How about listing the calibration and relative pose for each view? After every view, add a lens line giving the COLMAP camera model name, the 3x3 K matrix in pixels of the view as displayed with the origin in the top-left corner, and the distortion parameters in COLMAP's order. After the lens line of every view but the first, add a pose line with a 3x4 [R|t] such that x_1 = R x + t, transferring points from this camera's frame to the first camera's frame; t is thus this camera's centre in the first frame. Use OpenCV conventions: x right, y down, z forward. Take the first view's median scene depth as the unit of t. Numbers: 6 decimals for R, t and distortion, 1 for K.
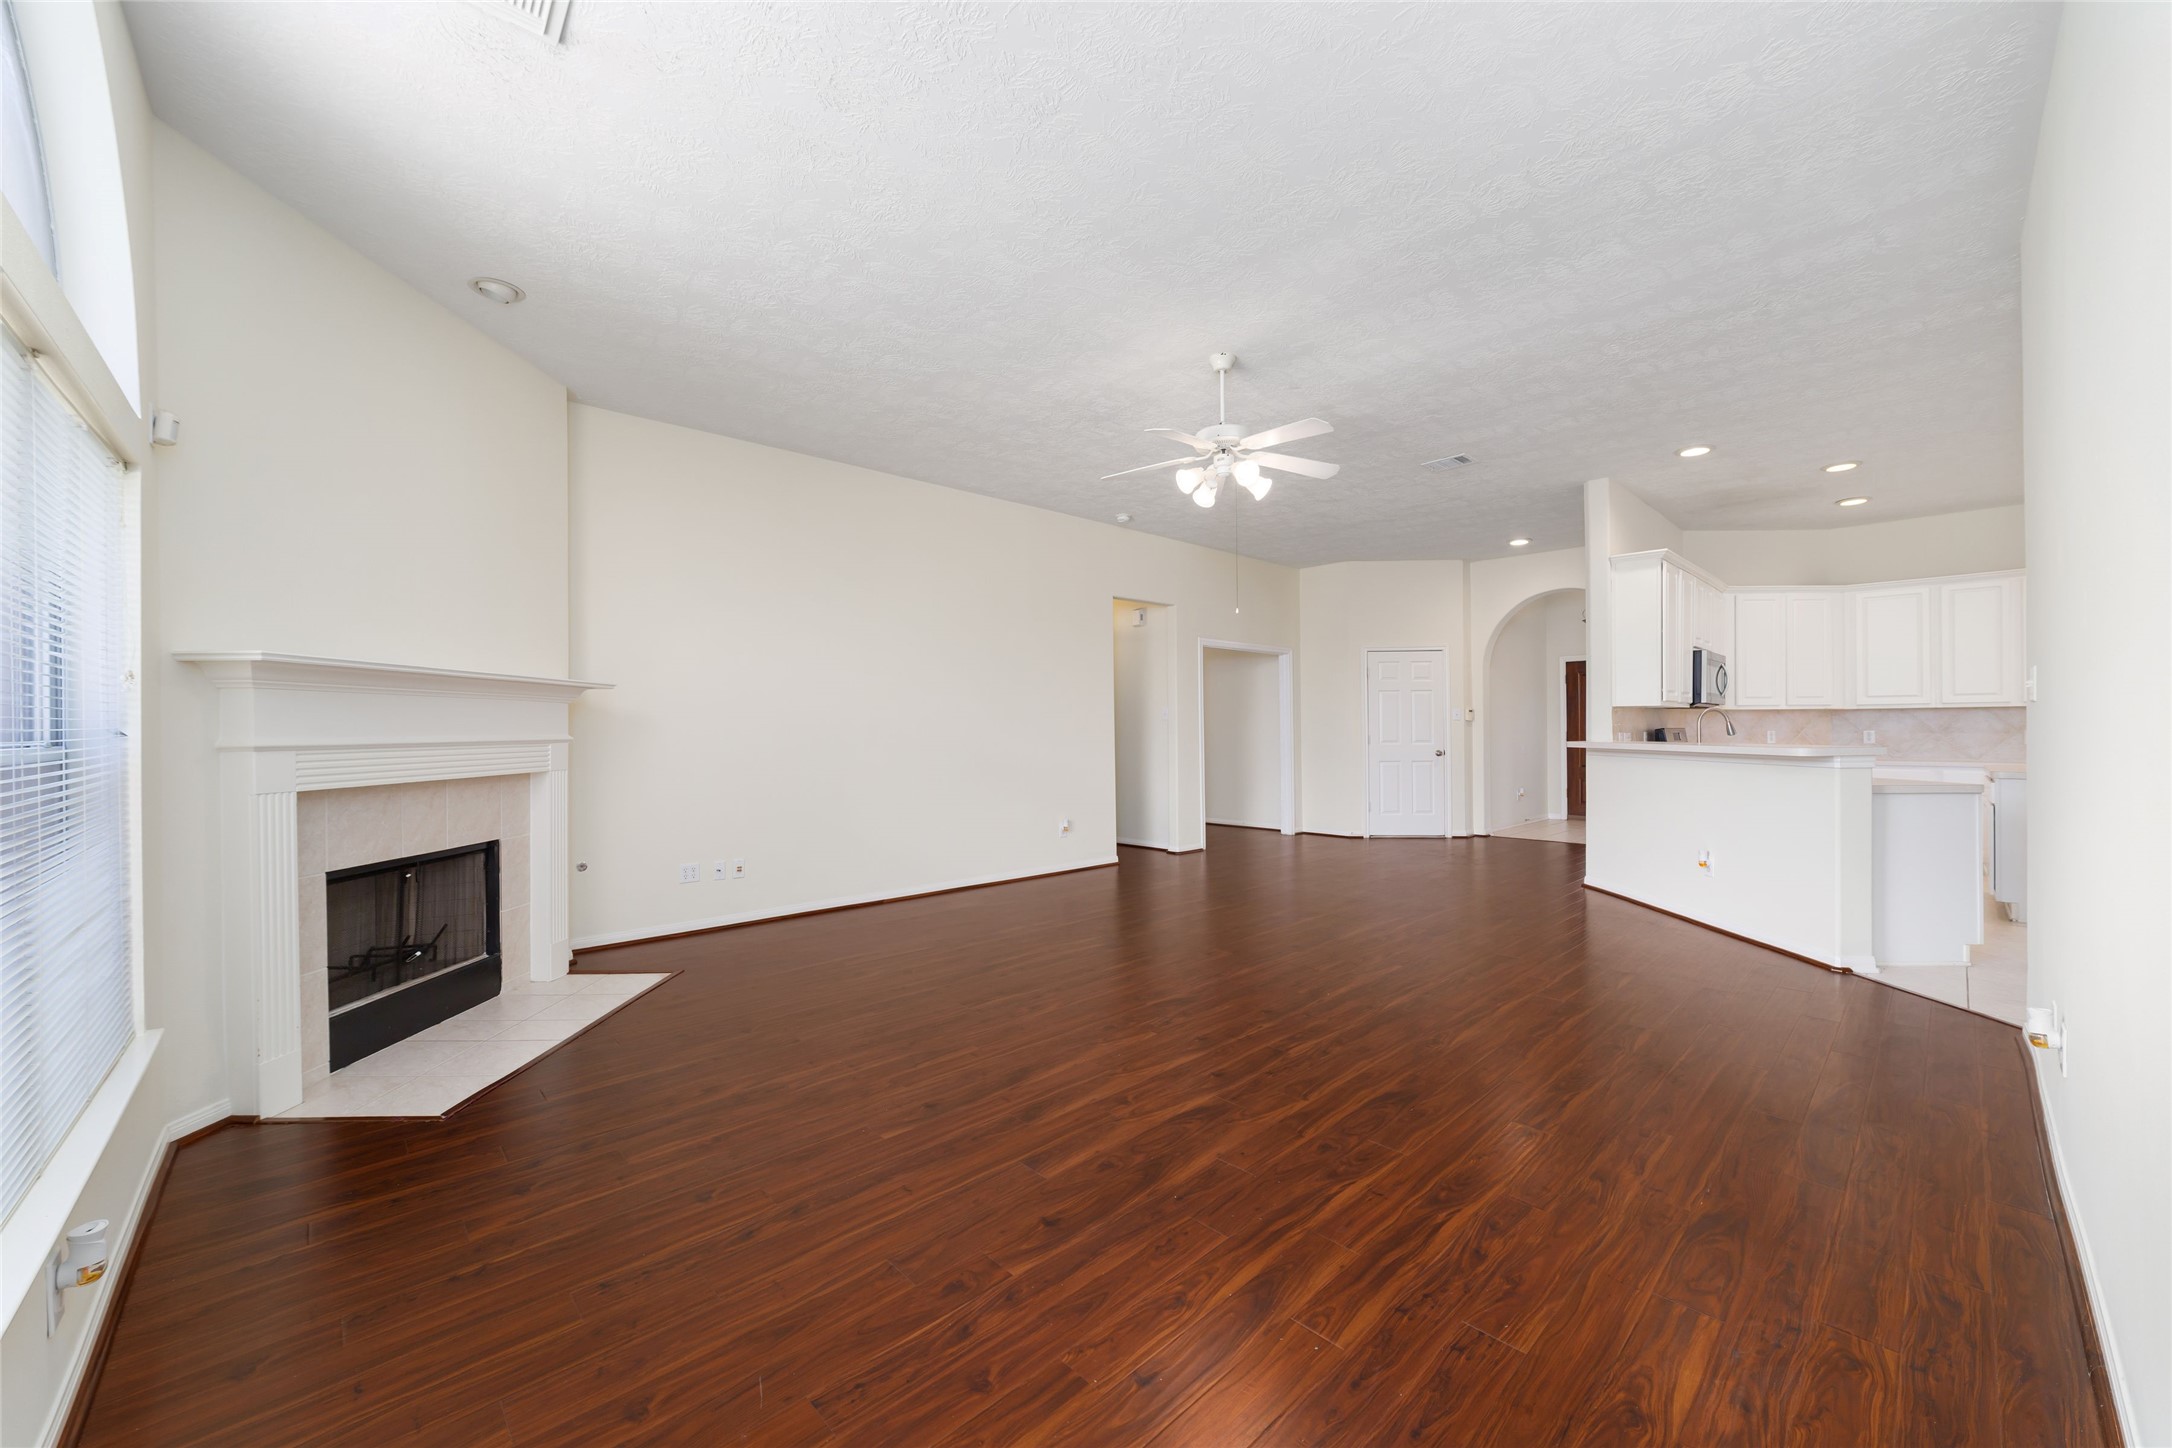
lens RADIAL K [[832.3, 0, 1083.1], [0, 832.3, 729.3], [0, 0, 1]] dist [-0.026248, 0.010593]
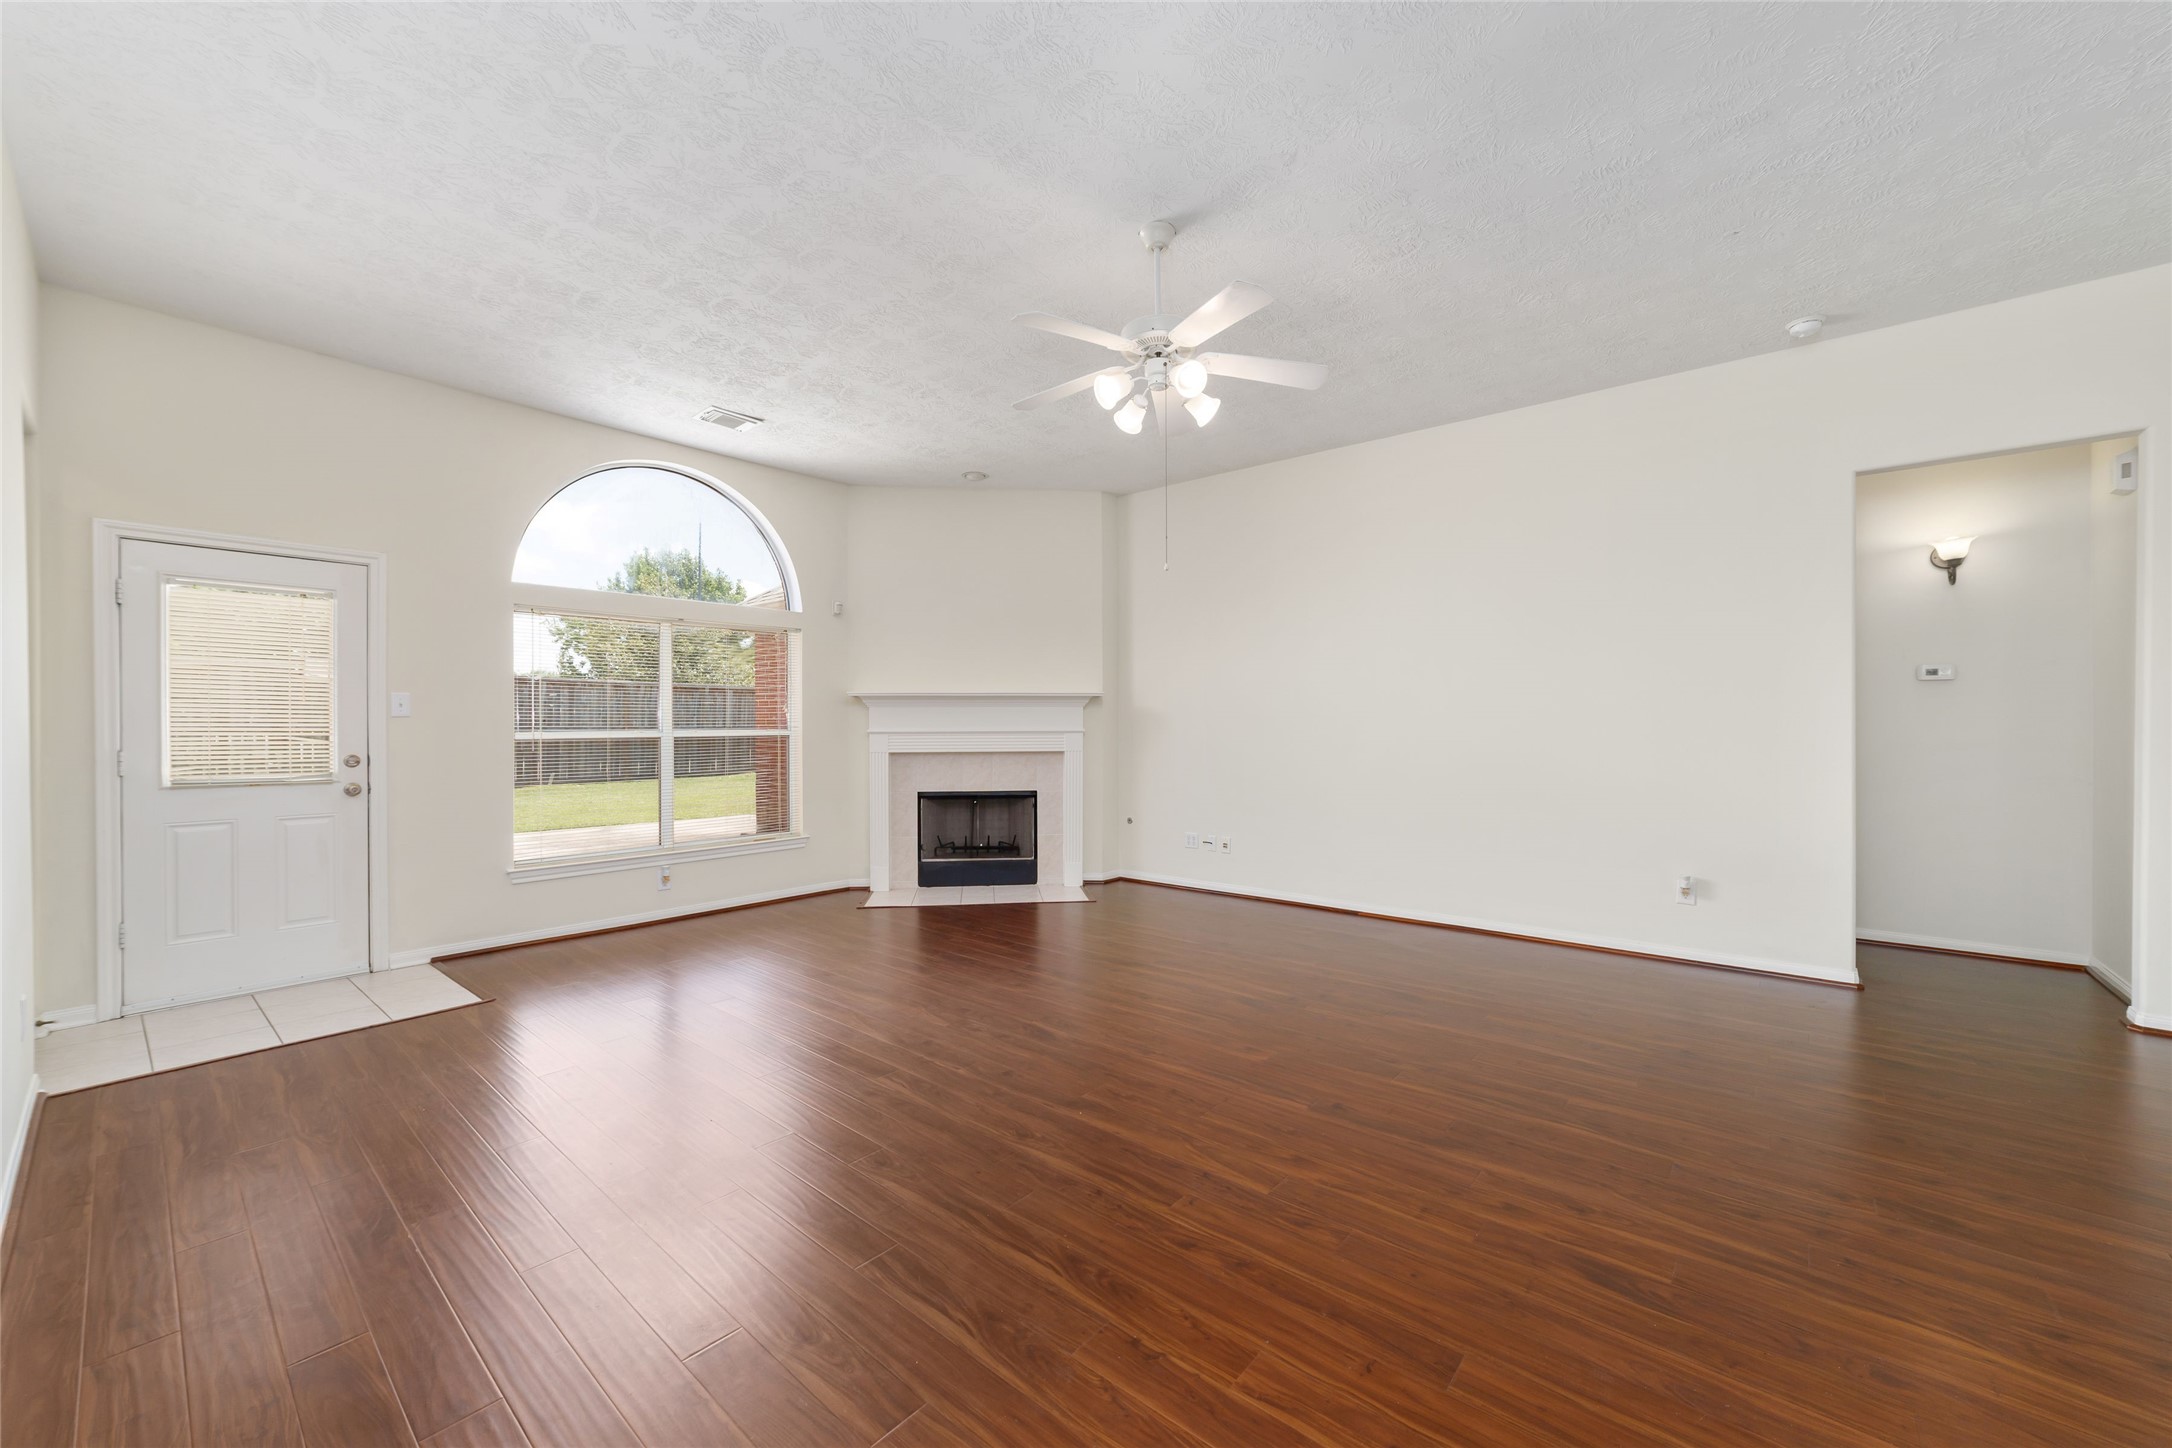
lens RADIAL K [[832.3, 0, 1083.1], [0, 832.3, 729.3], [0, 0, 1]] dist [-0.026248, 0.010593]
pose [[0.110776, 0.012864, -0.993762, 0.902599], [0.000854, 0.999915, 0.013039, -0.010534], [0.993845, -0.002293, 0.110755, 0.850662]]
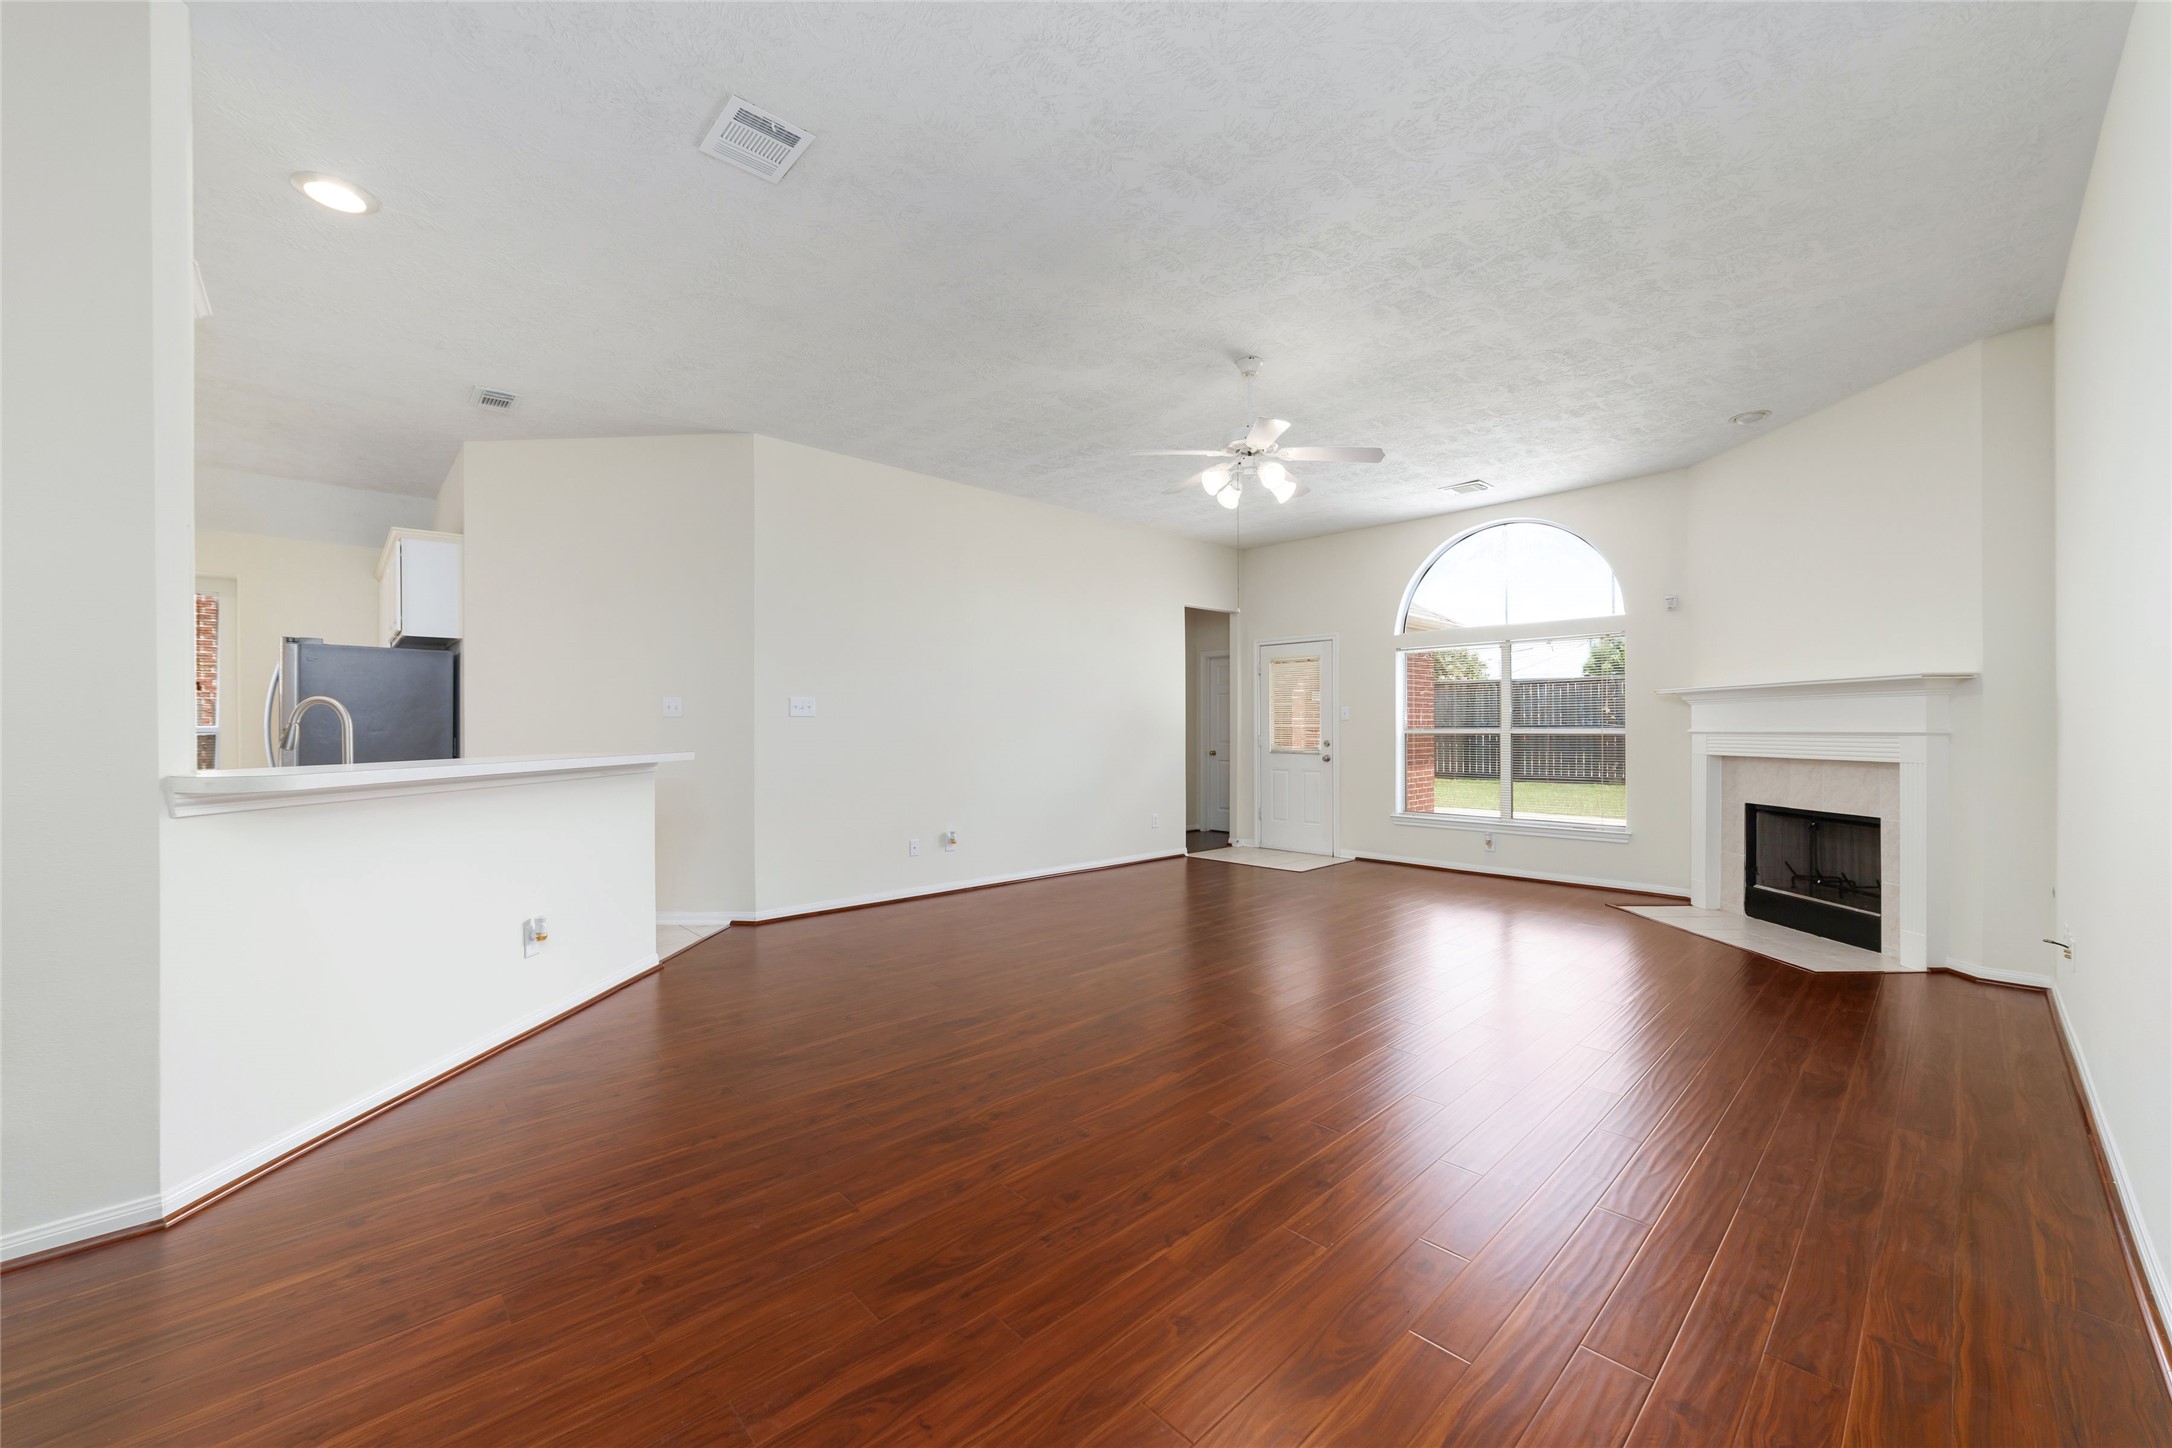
lens RADIAL K [[832.3, 0, 1083.1], [0, 832.3, 729.3], [0, 0, 1]] dist [-0.026248, 0.010593]
pose [[-0.999955, 0.009260, 0.001910, 0.374372], [0.009264, 0.999955, 0.002251, -0.002018], [-0.001889, 0.002269, -0.999996, 2.011131]]
